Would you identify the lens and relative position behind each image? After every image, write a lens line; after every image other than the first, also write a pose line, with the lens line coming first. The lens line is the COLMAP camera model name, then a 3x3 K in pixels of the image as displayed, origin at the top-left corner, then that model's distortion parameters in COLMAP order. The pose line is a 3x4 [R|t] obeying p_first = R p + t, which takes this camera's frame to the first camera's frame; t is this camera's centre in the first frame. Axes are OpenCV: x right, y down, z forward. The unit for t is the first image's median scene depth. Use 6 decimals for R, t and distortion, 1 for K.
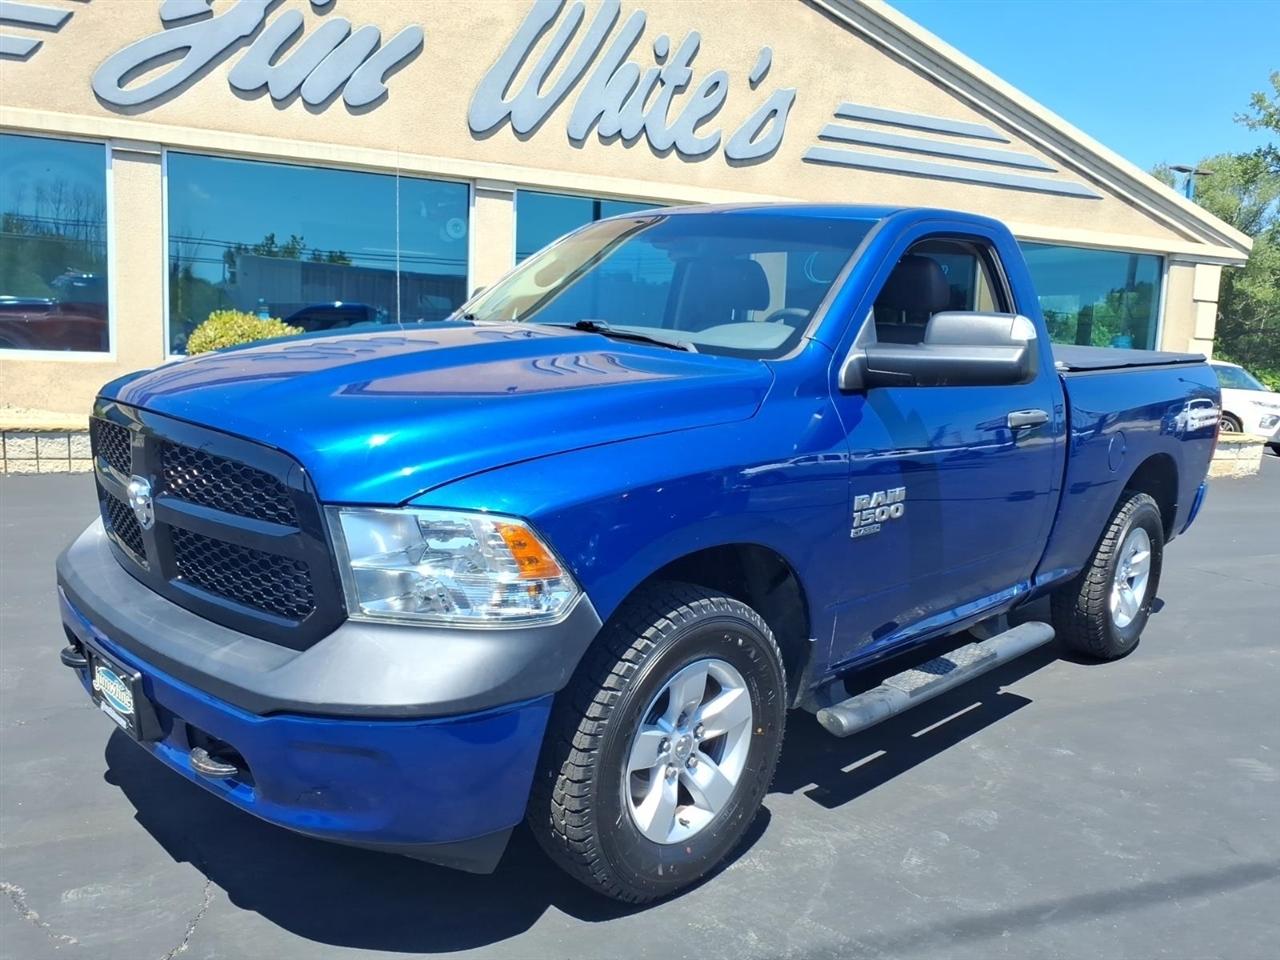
lens RADIAL K [[1080.5, 0, 641.5], [0, 1080.5, 466.4], [0, 0, 1]] dist [0.014904, -0.003368]
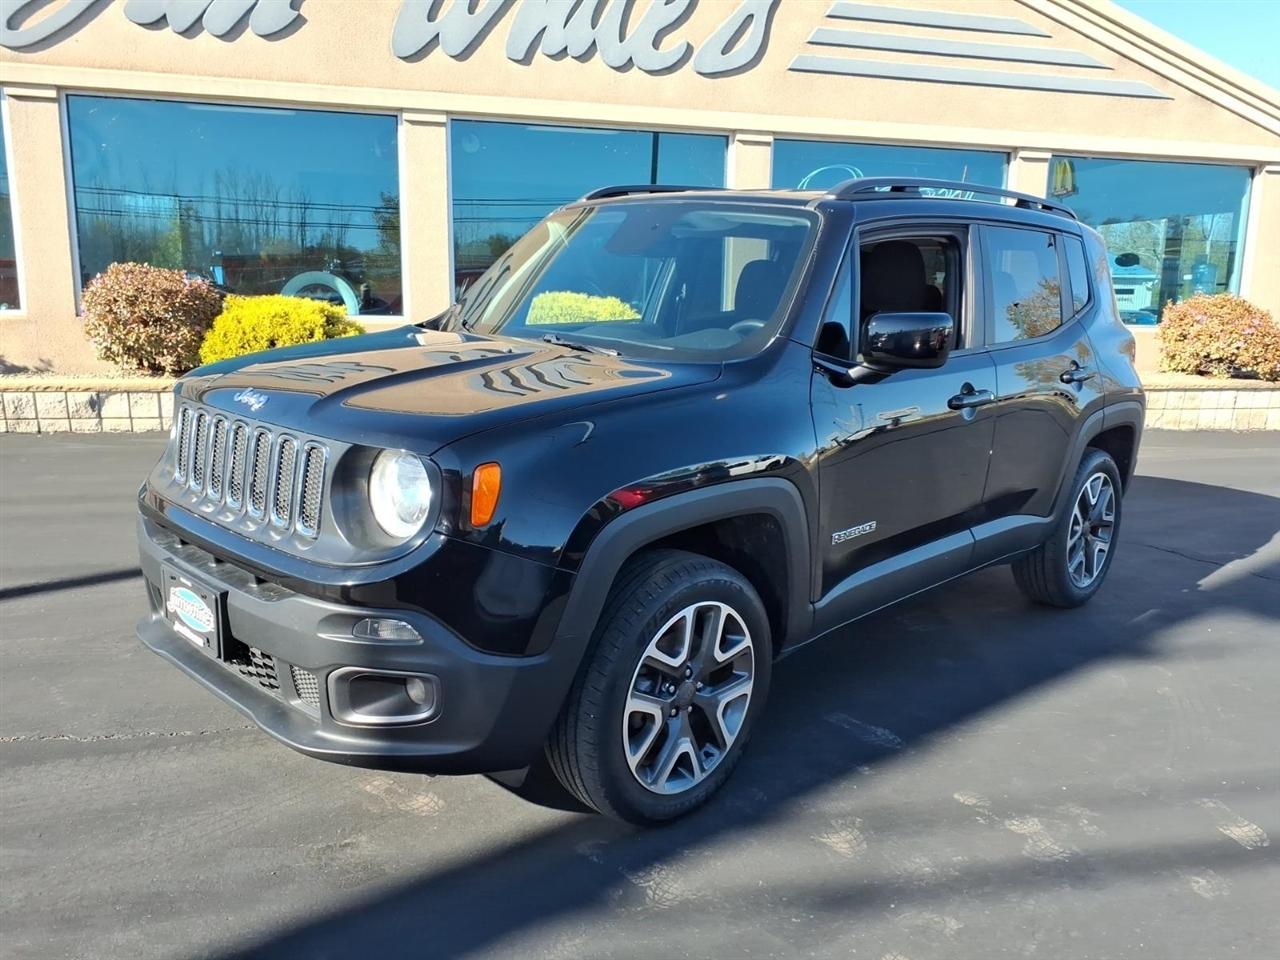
lens RADIAL K [[1080.5, 0, 643.1], [0, 1080.5, 476.6], [0, 0, 1]] dist [0.014904, -0.003368]
pose [[0.987975, 0.001940, -0.154603, 0.187835], [0.006993, 0.998338, 0.057213, -0.004959], [0.154457, -0.057606, 0.986319, 0.100893]]
